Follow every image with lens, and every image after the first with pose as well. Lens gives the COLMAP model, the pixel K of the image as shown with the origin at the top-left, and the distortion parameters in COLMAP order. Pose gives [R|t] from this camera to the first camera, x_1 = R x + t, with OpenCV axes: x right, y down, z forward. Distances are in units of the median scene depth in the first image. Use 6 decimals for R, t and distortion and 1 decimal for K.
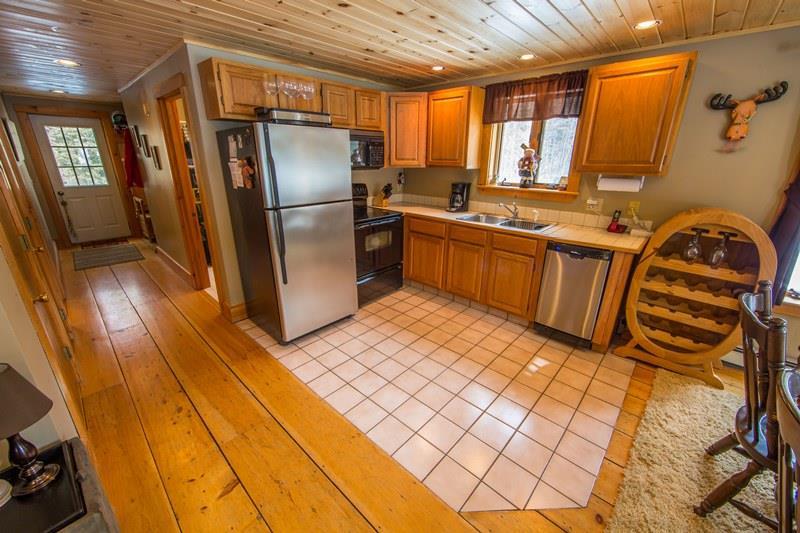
lens RADIAL K [[315.5, 0, 400.9], [0, 315.5, 265.4], [0, 0, 1]] dist [-0.015433, 0.003852]
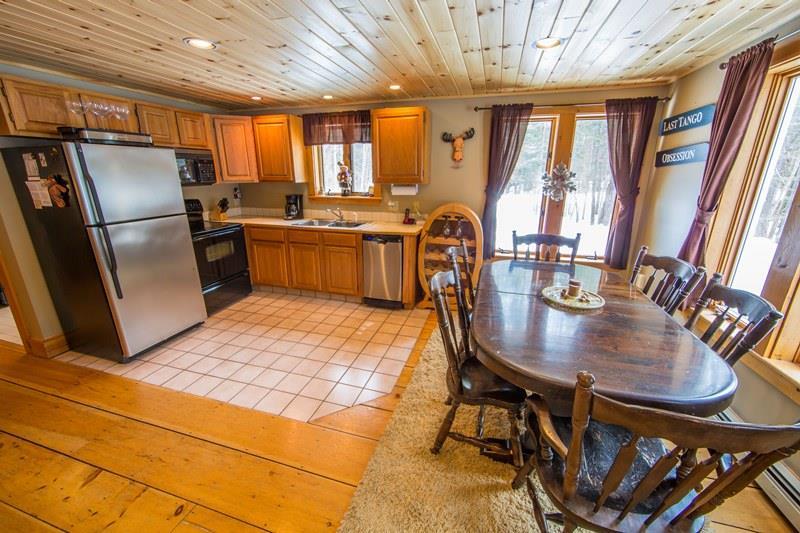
lens RADIAL K [[315.5, 0, 400.9], [0, 315.5, 265.4], [0, 0, 1]] dist [-0.015433, 0.003852]
pose [[0.898199, -0.131114, 0.419579, 0.029139], [0.148248, 0.988915, -0.008331, 0.077349], [-0.413836, 0.069685, 0.907680, -0.239064]]
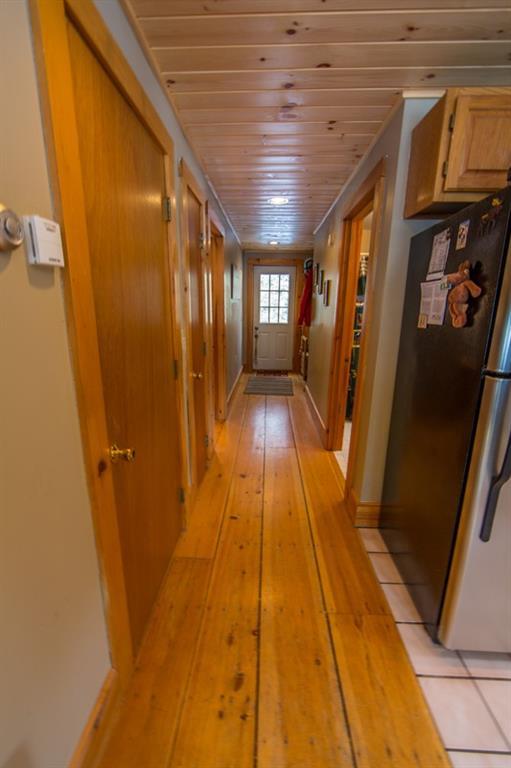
lens RADIAL K [[313.6, 0, 255.5], [0, 313.6, 384.0], [0, 0, 1]] dist [-0.011454, 0.000090]
pose [[0.644031, 0.183727, -0.742610, -0.235297], [-0.255551, 0.966637, 0.017525, -0.065955], [0.721054, 0.178488, 0.669495, 0.351808]]
